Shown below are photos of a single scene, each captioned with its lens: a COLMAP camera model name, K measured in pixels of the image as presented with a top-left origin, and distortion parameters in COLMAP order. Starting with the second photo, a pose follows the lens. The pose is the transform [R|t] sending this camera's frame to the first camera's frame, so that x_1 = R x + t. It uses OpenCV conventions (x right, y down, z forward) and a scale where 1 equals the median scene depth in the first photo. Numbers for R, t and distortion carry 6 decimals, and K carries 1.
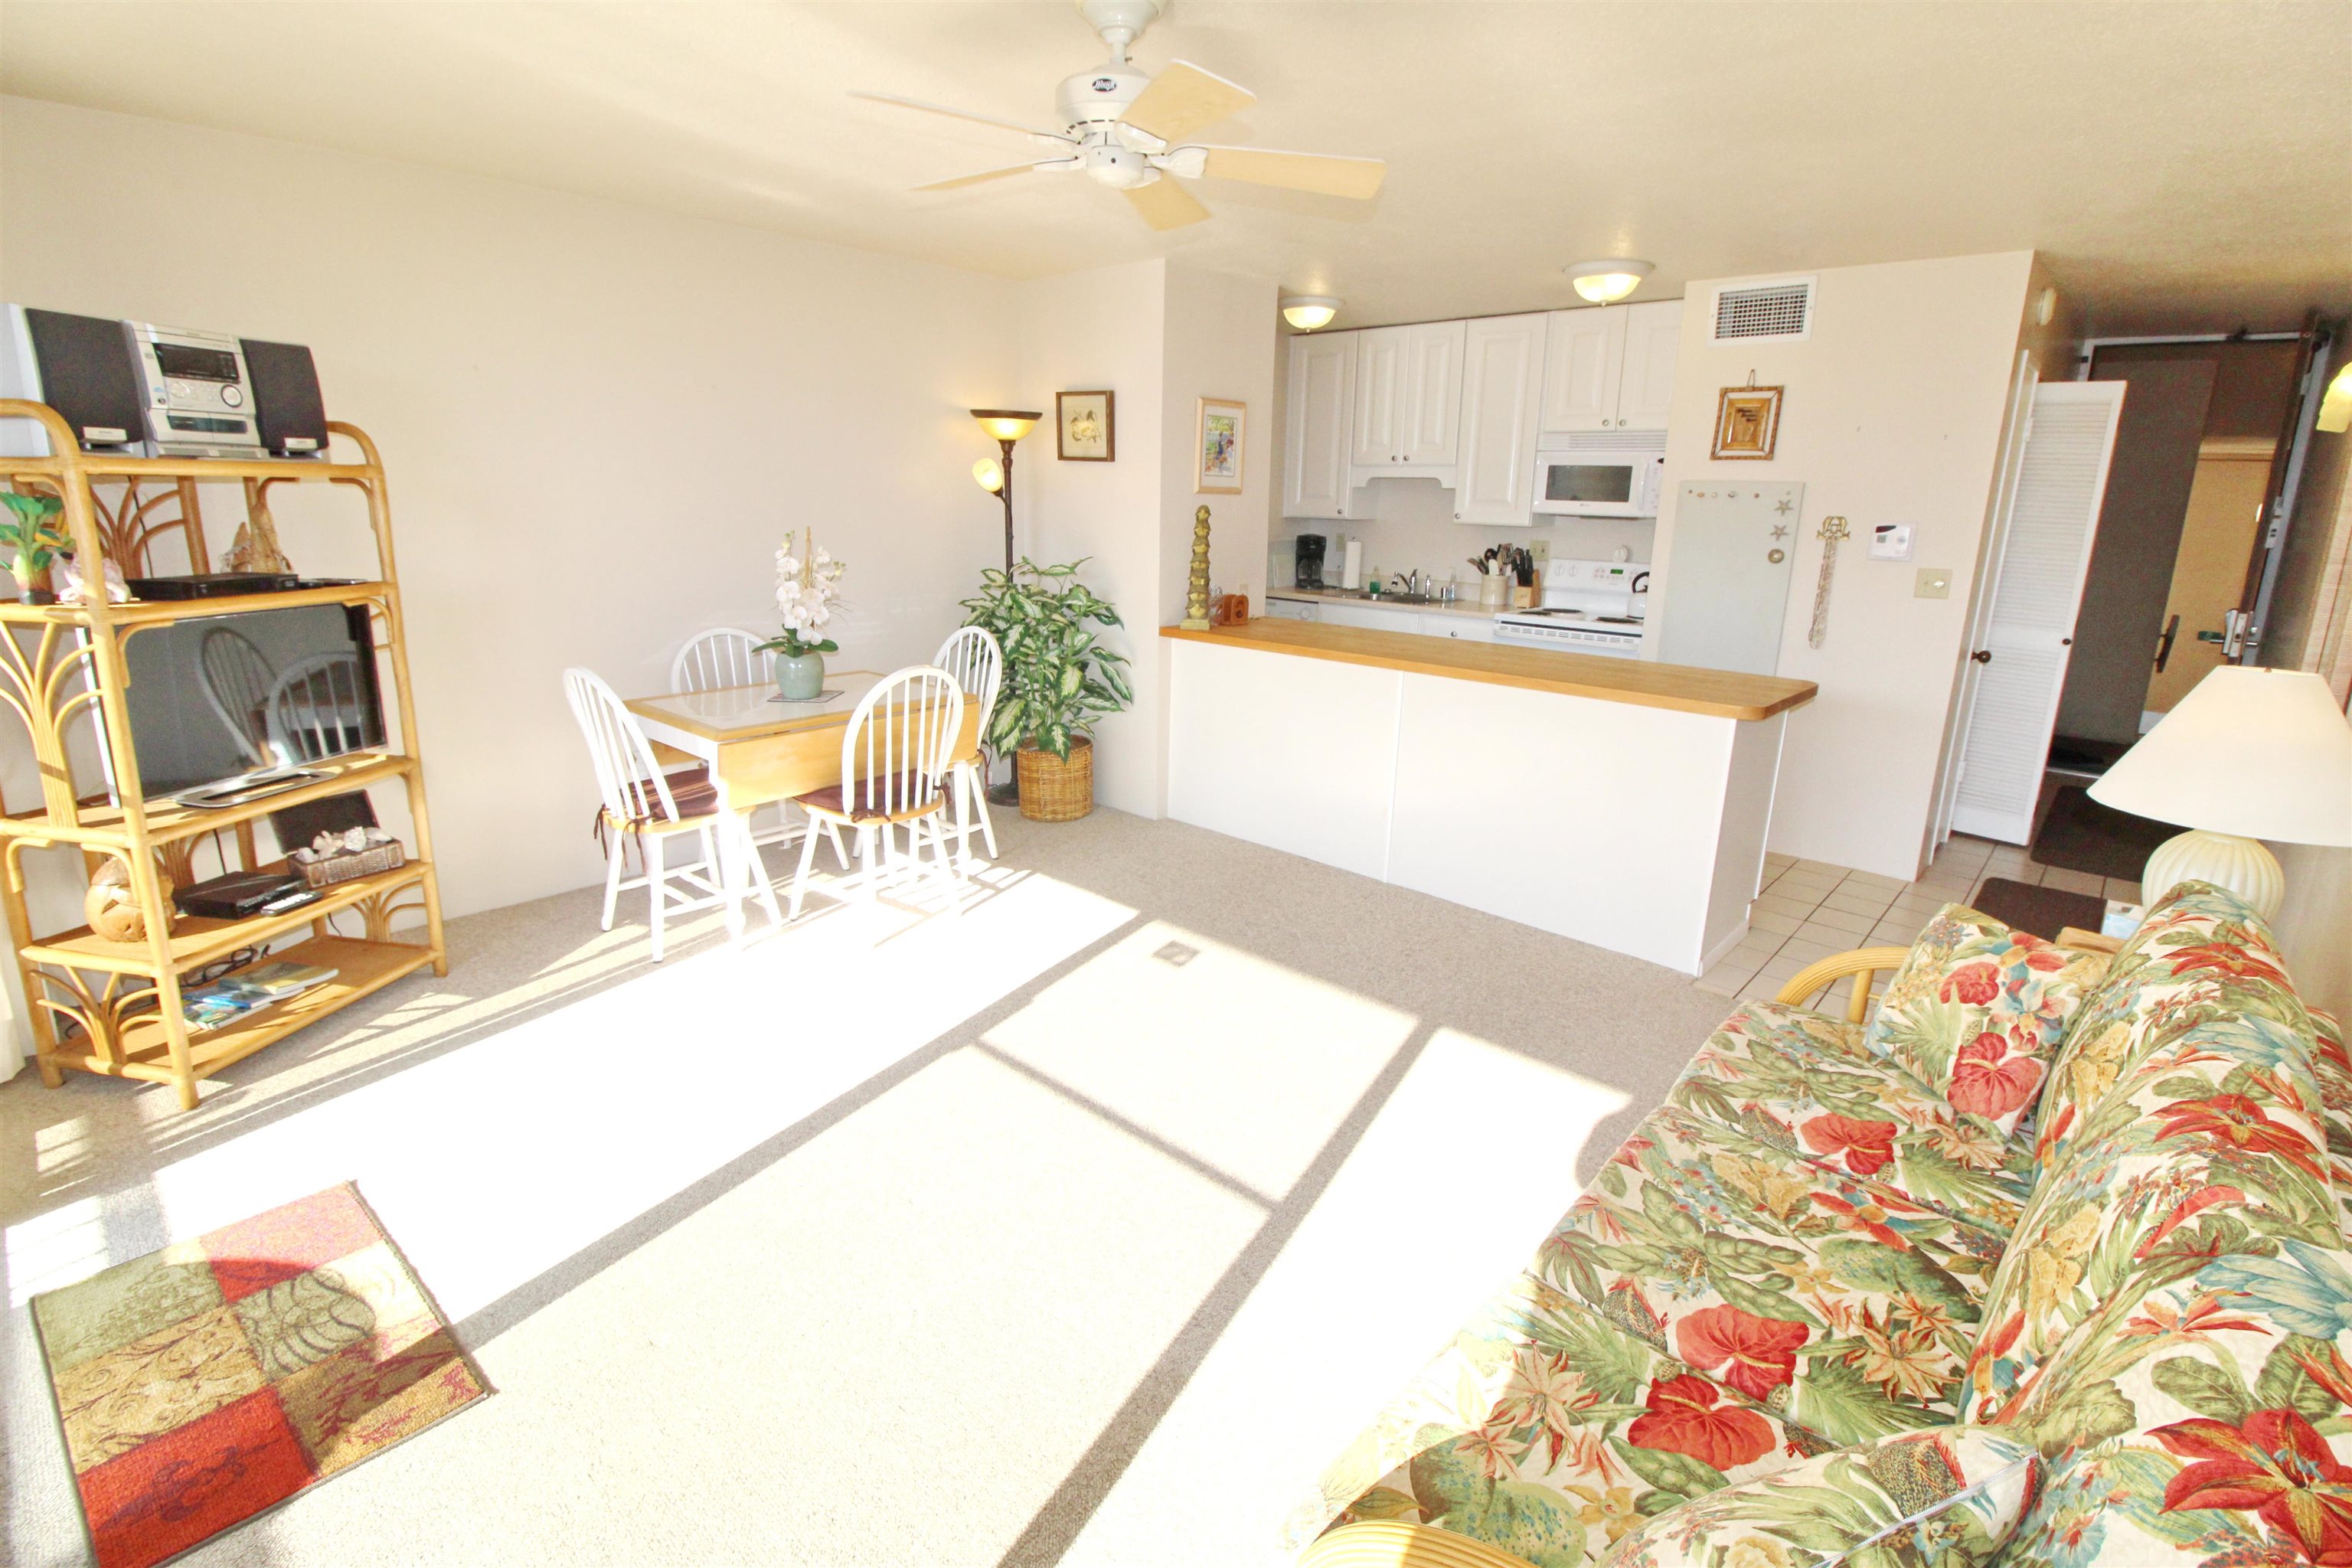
lens RADIAL K [[1089.6, 0, 1173.7], [0, 1089.6, 762.5], [0, 0, 1]] dist [0.003757, -0.015241]
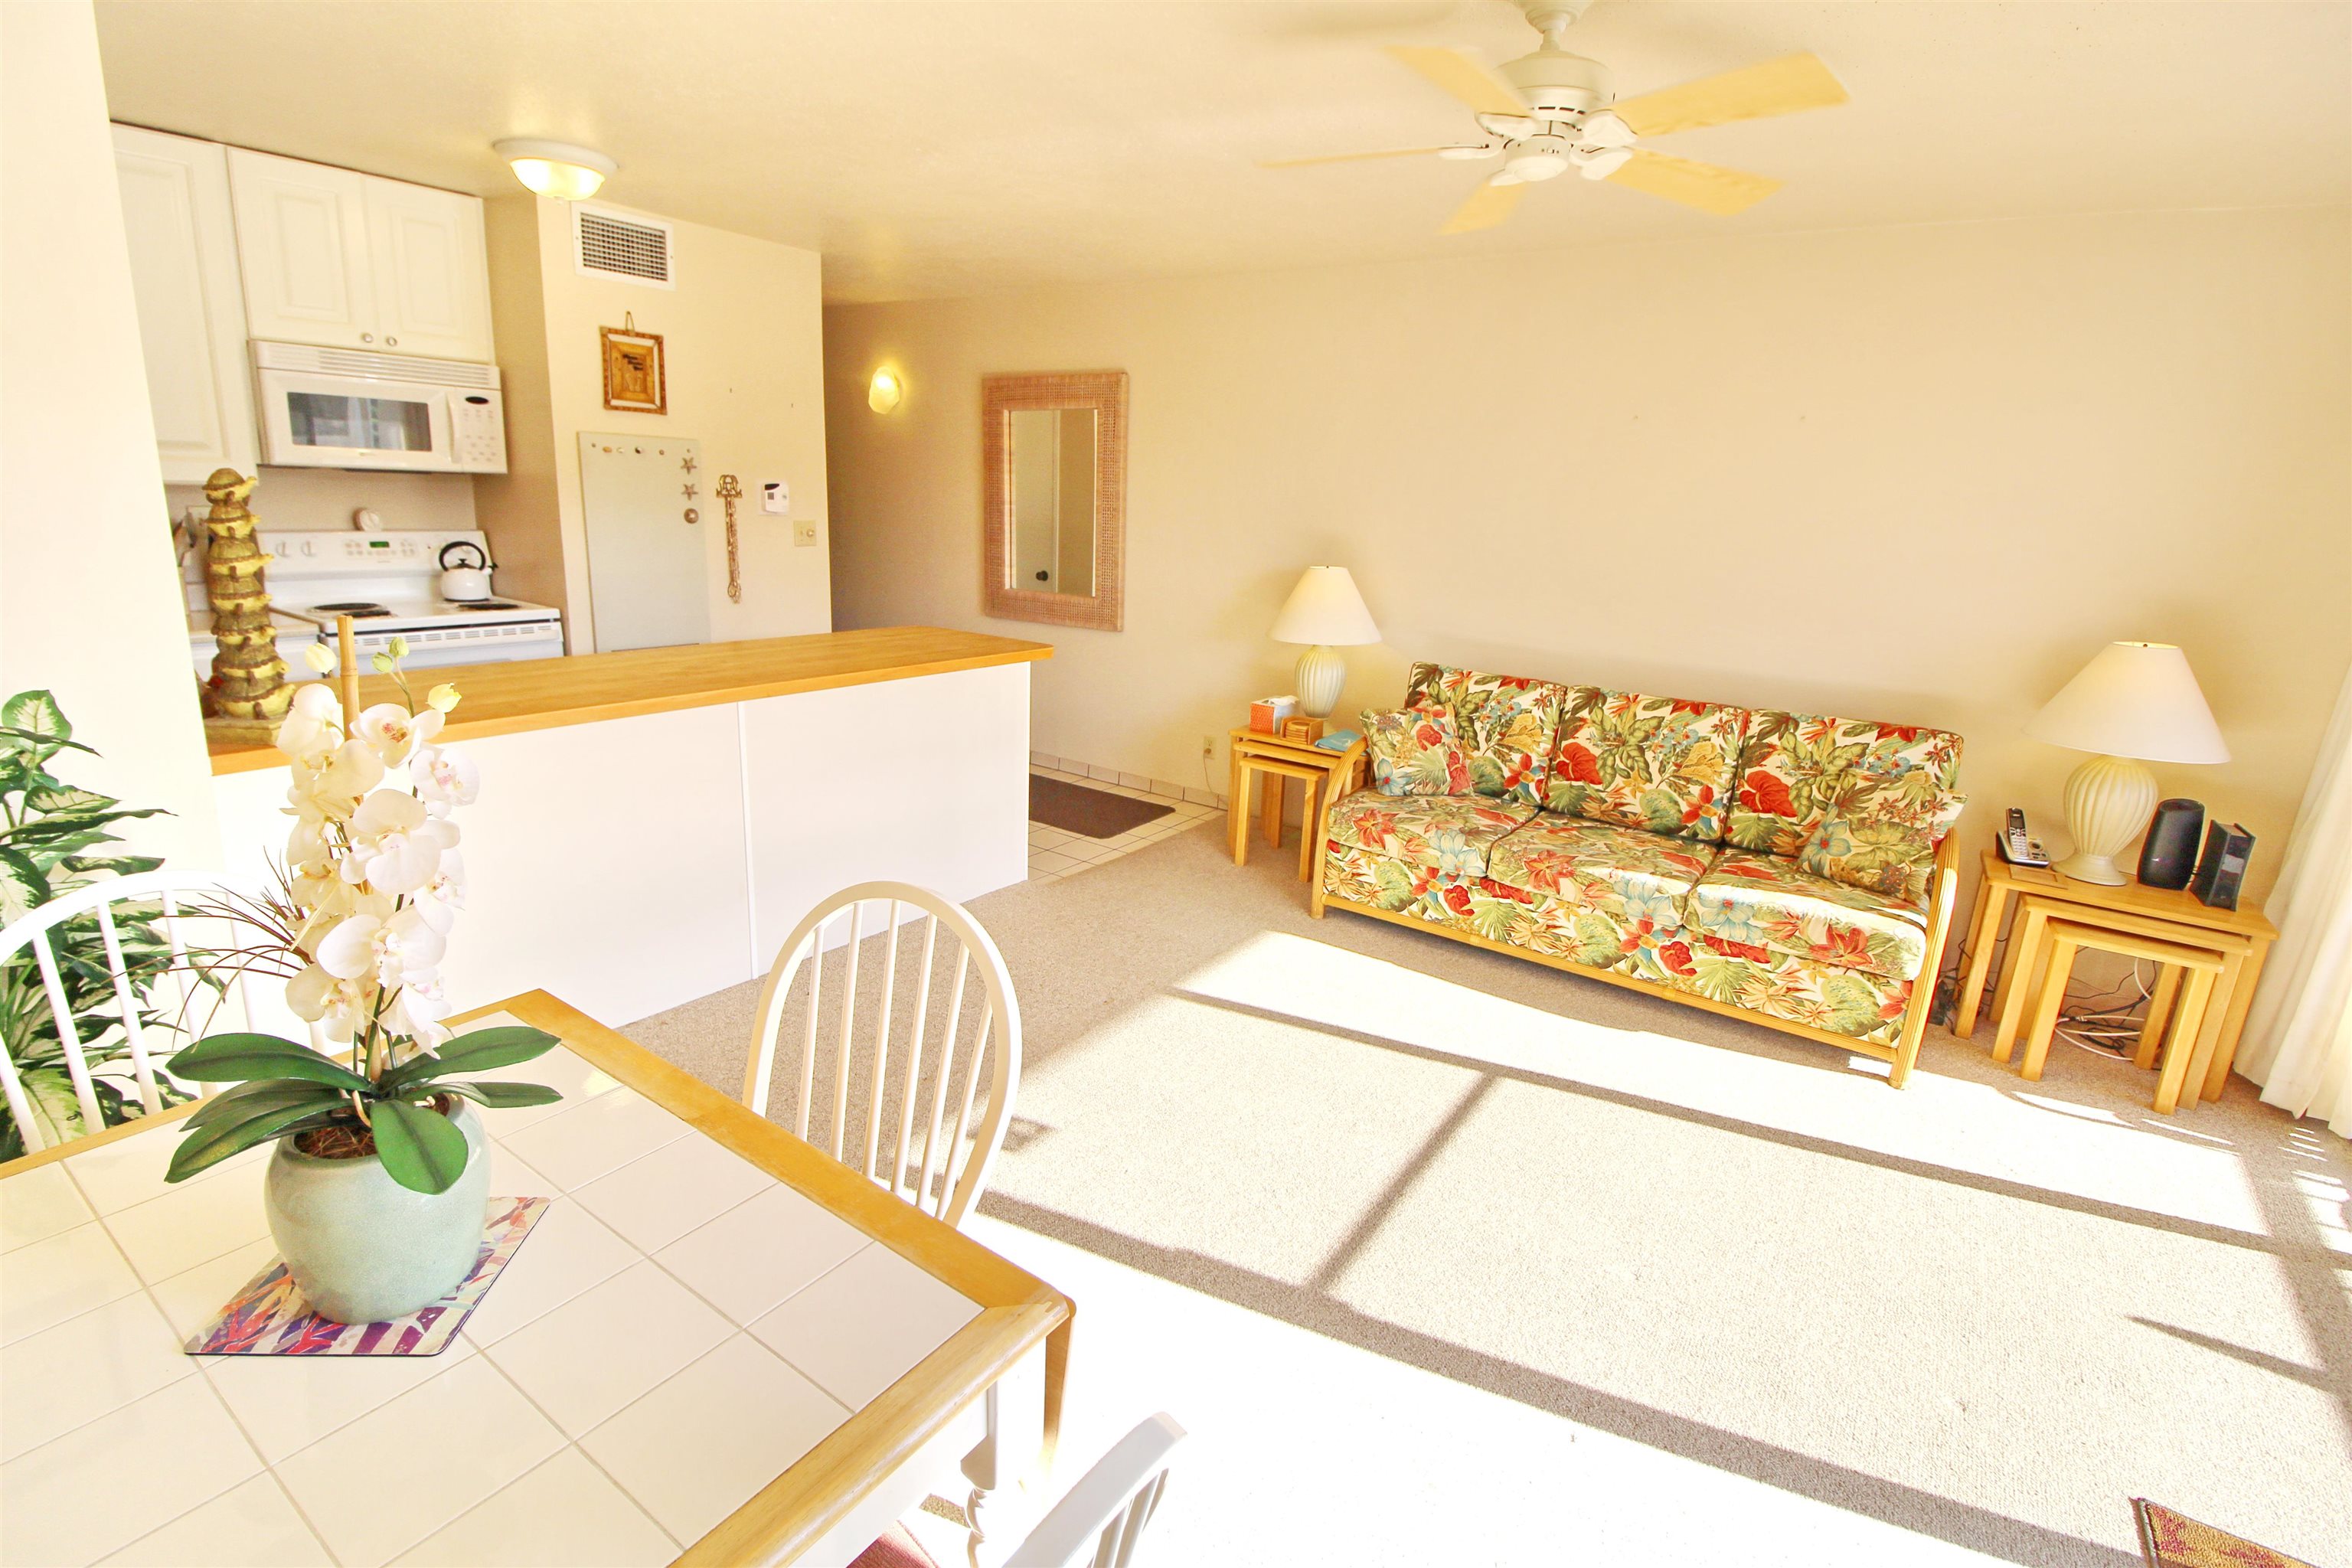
lens RADIAL K [[1089.6, 0, 1173.7], [0, 1089.6, 762.5], [0, 0, 1]] dist [0.003757, -0.015241]
pose [[-0.129423, -0.266904, 0.954993, -0.477887], [0.189231, 0.938745, 0.288008, -0.176119], [-0.973366, 0.217989, -0.070989, 0.676514]]
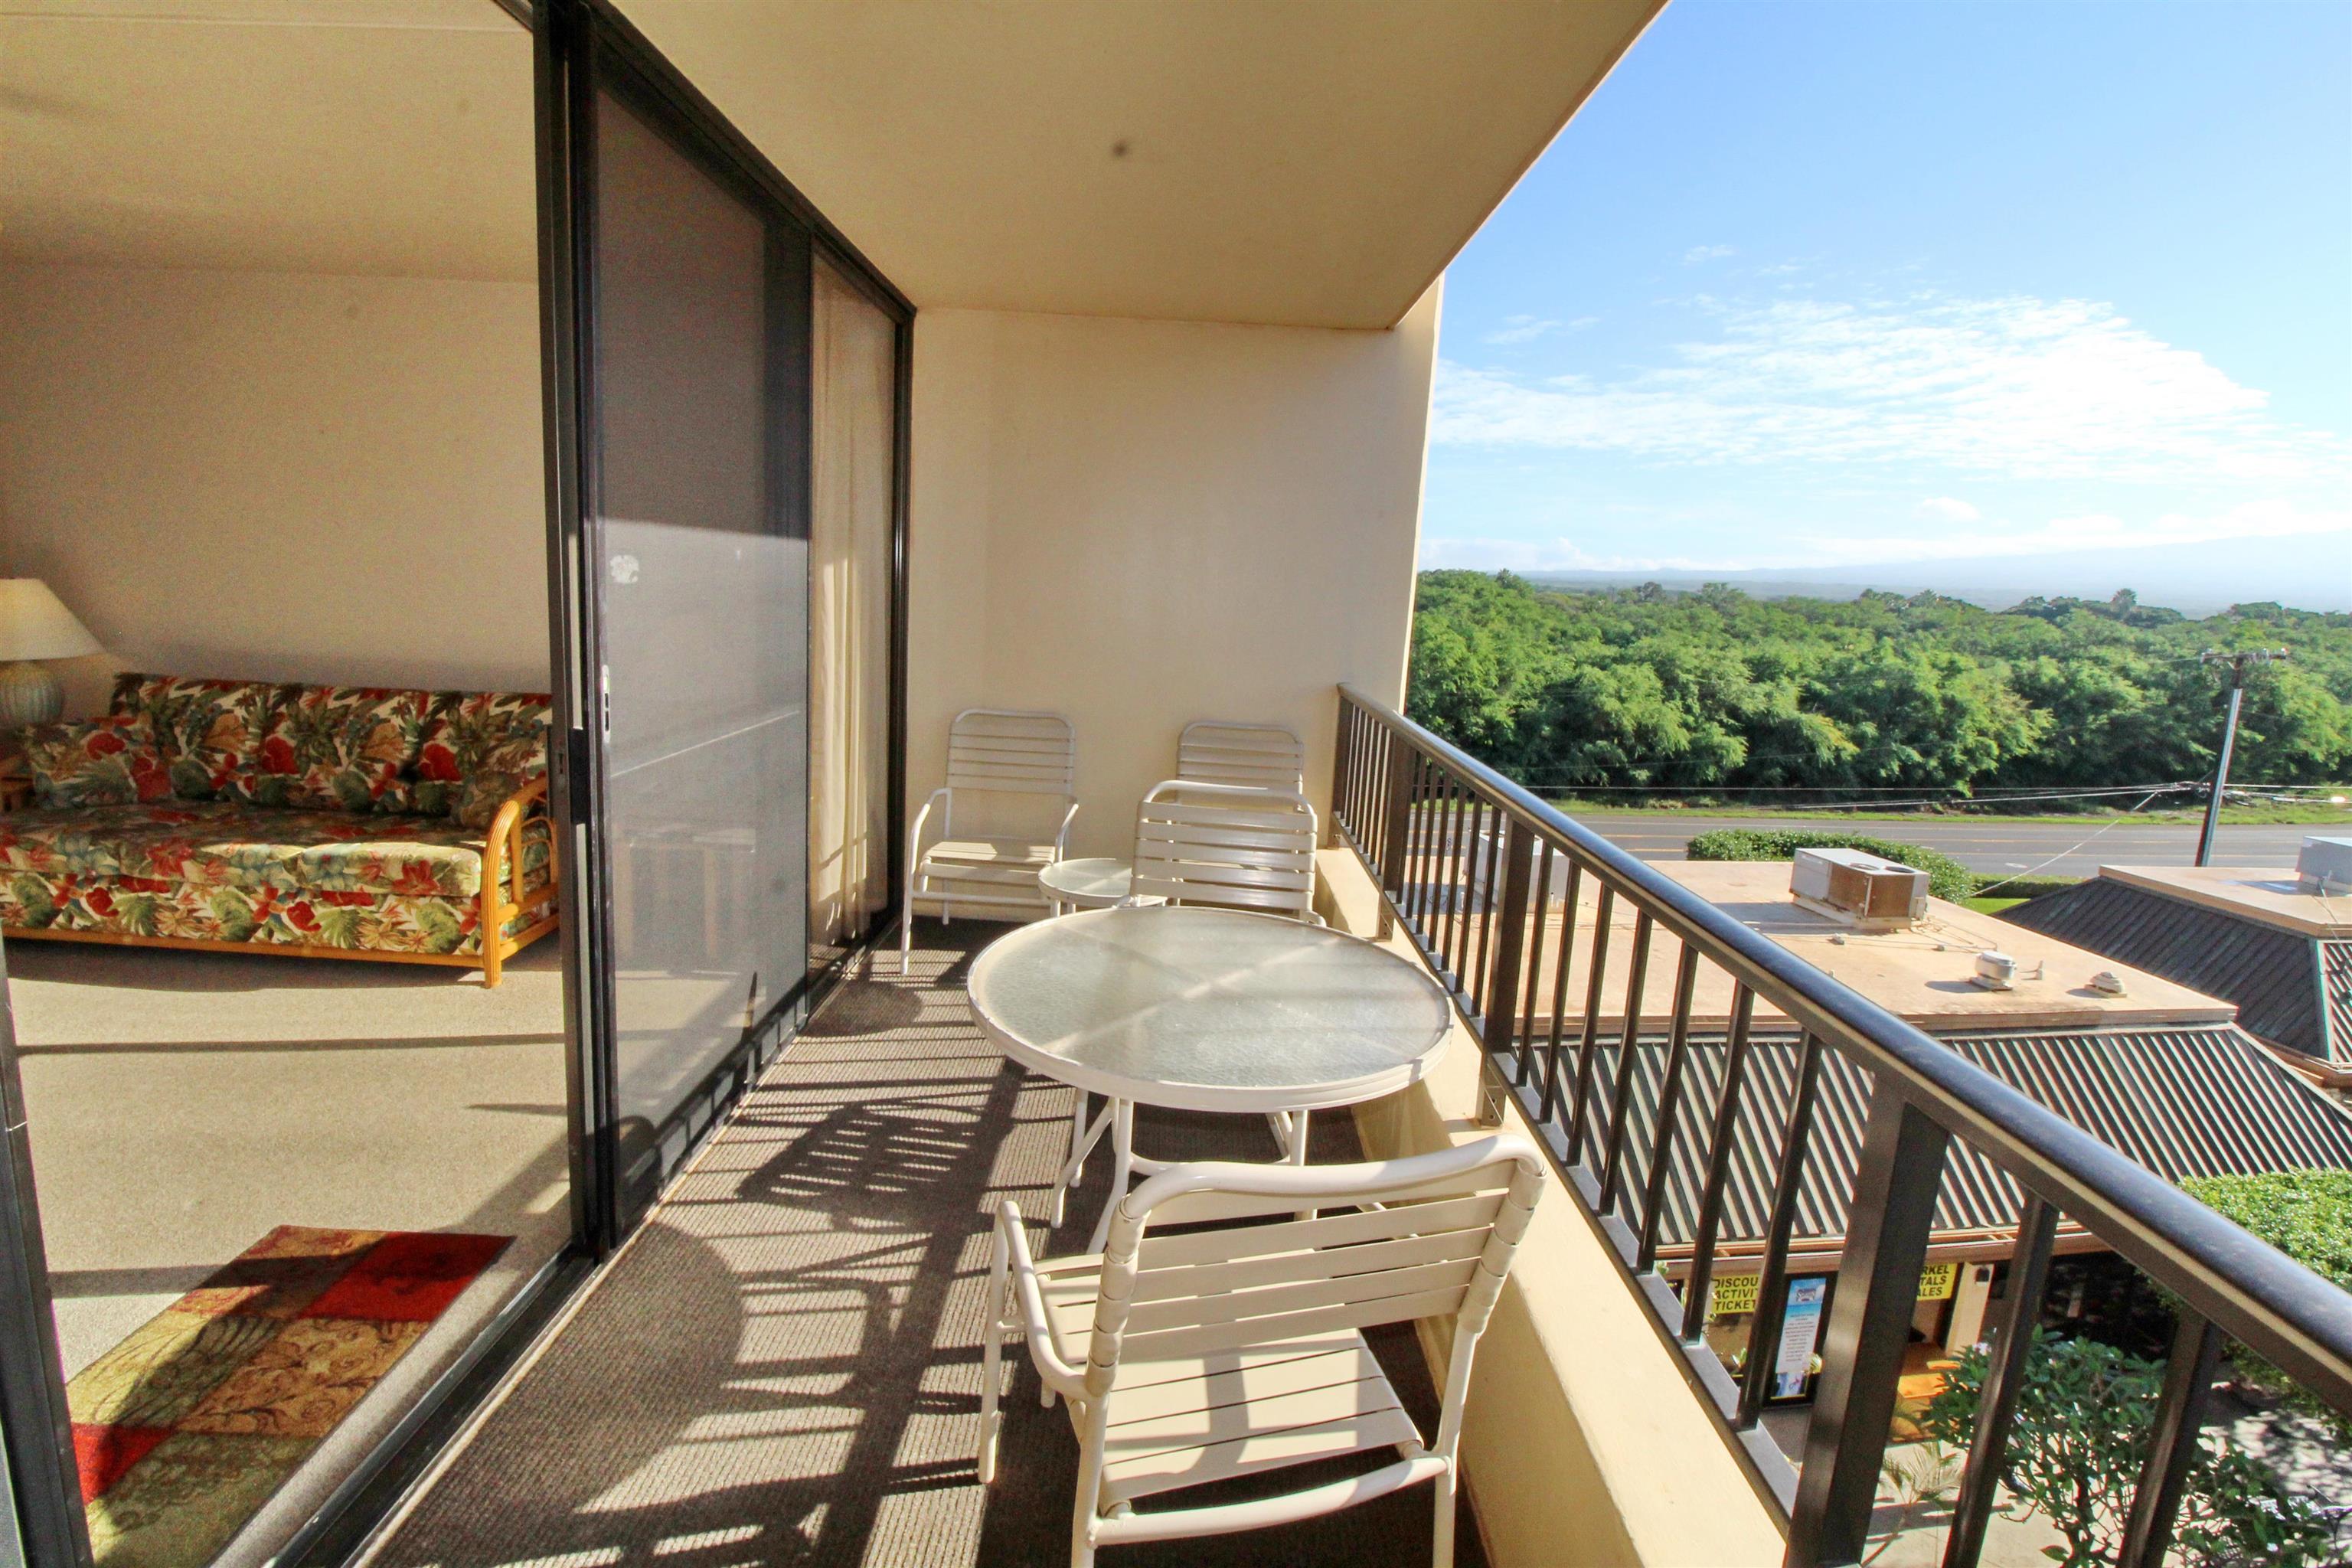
lens RADIAL K [[1089.6, 0, 1173.7], [0, 1089.6, 762.5], [0, 0, 1]] dist [0.003757, -0.015241]
pose [[-0.667570, -0.185449, 0.721082, -0.823624], [0.112199, 0.932367, 0.343660, -0.089302], [-0.736044, 0.310322, -0.601613, 0.312651]]
